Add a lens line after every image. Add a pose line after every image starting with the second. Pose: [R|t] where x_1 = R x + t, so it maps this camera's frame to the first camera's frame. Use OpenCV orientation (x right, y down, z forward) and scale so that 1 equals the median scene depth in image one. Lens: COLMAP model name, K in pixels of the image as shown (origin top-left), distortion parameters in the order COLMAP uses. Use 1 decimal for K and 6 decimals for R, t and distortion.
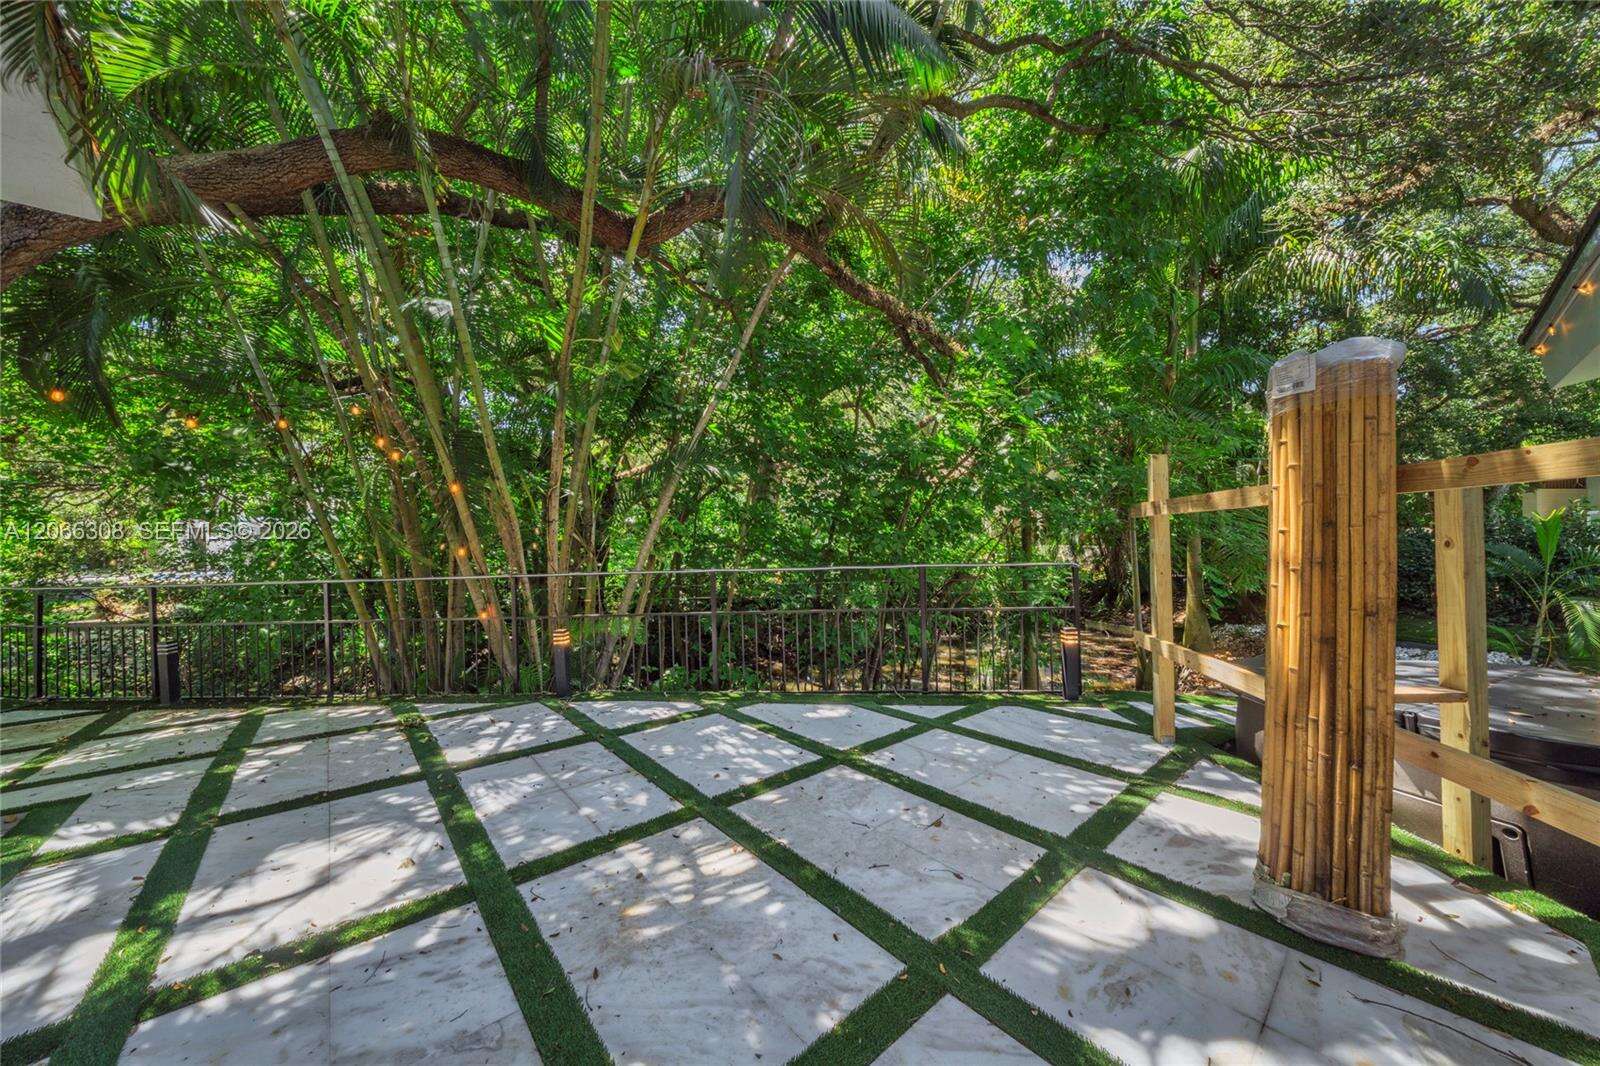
lens RADIAL K [[547.0, 0, 791.8], [0, 547.0, 543.3], [0, 0, 1]] dist [-0.000715, -0.000038]
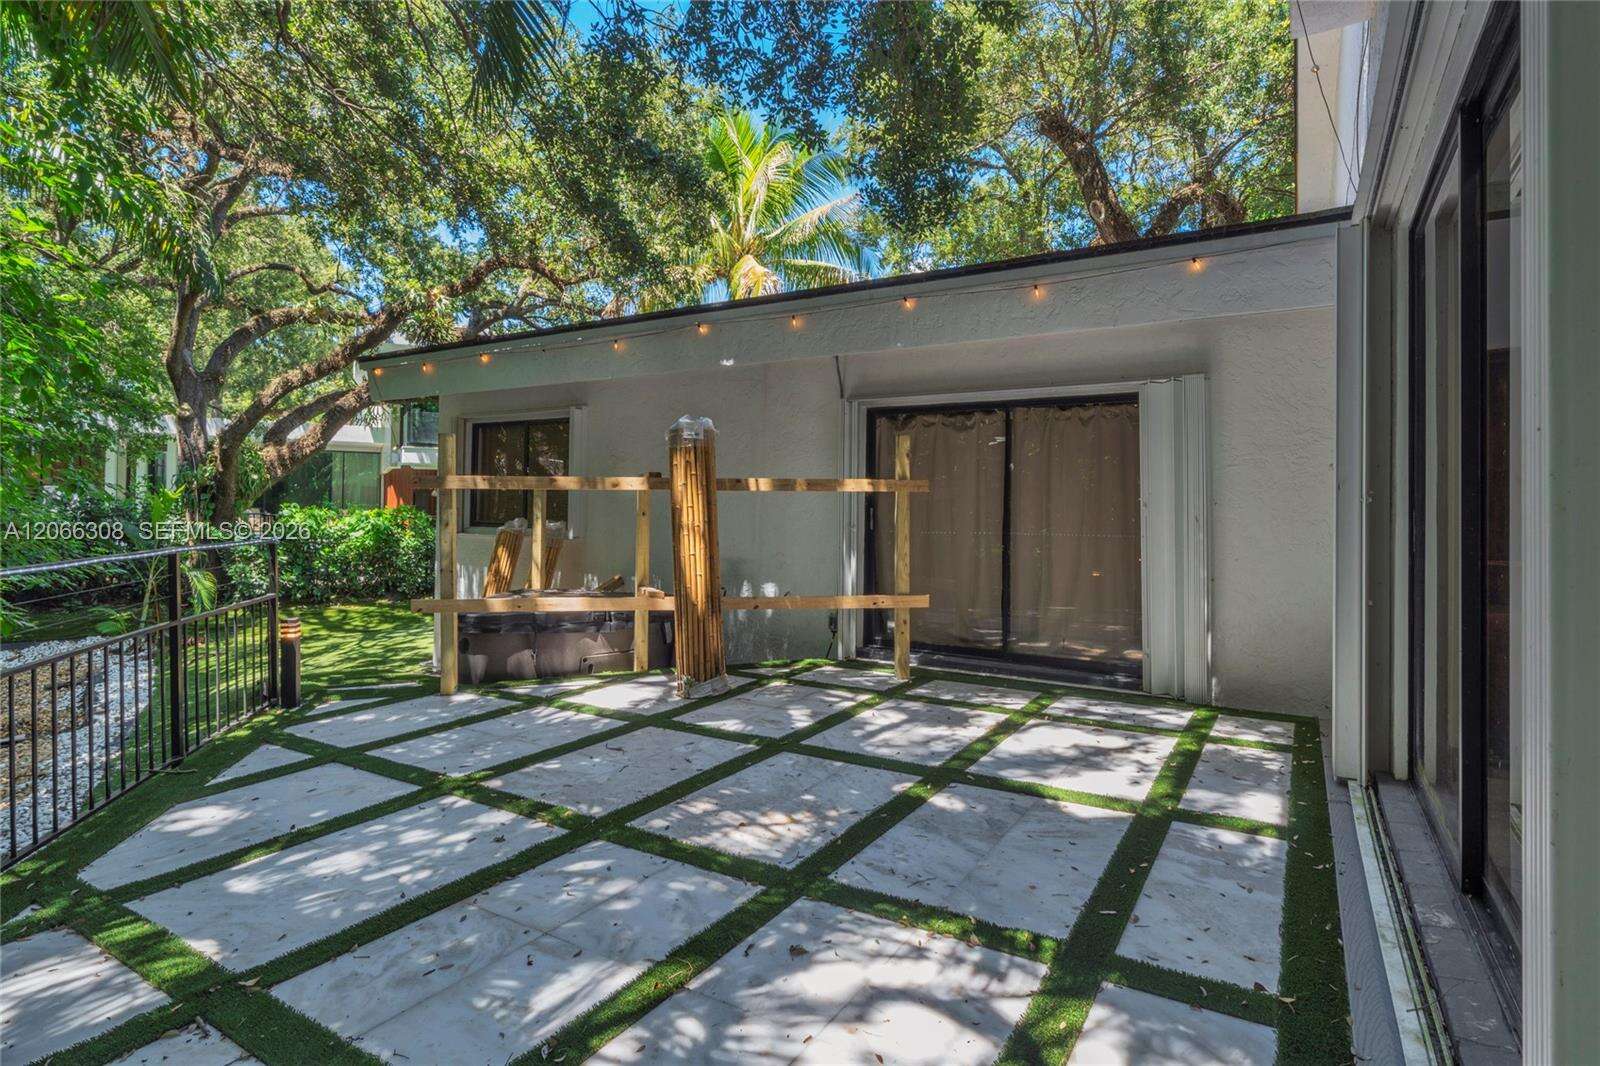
lens RADIAL K [[800.8, 0, 798.9], [0, 800.8, 526.4], [0, 0, 1]] dist [0.000734, 0.000166]
pose [[-0.309812, -0.008685, 0.950758, -1.088459], [-0.001504, 0.999962, 0.008644, 0.015014], [-0.950797, 0.001248, -0.309813, 0.852360]]
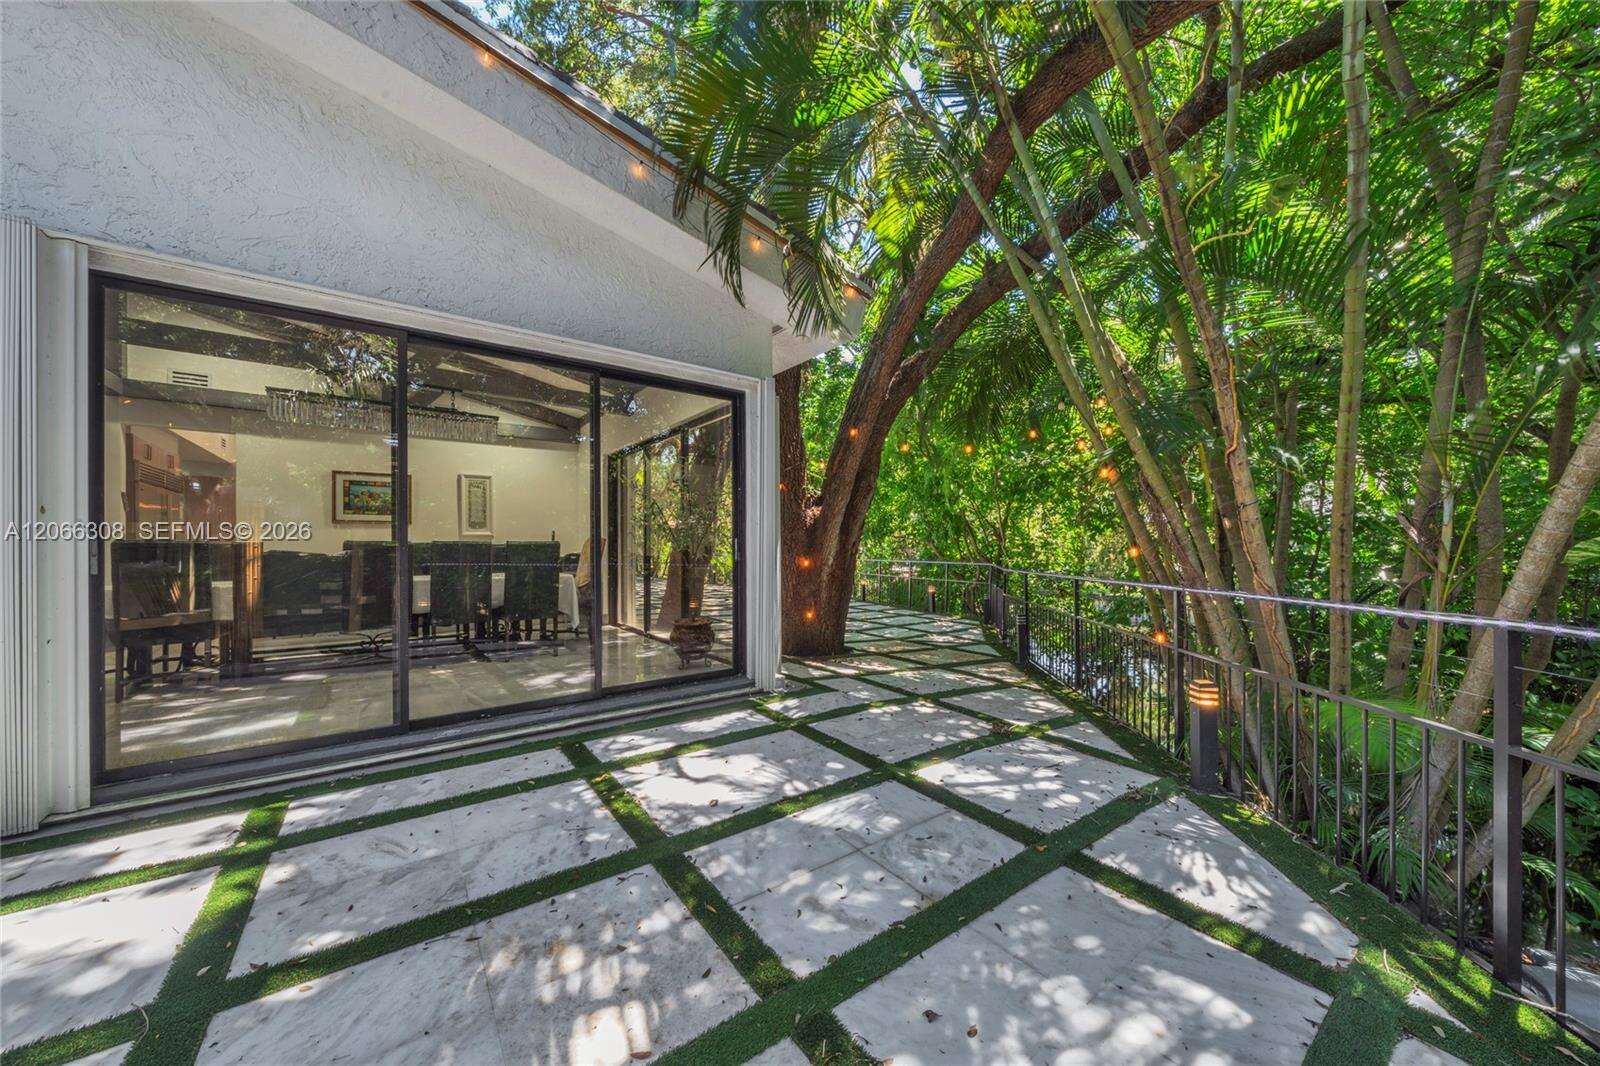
lens RADIAL K [[547.0, 0, 791.8], [0, 547.0, 543.3], [0, 0, 1]] dist [-0.000715, -0.000038]
pose [[-0.079907, 0.000545, -0.996802, 0.308421], [-0.001933, 0.999998, 0.000702, 0.011579], [0.996800, 0.001983, -0.079906, 0.819899]]
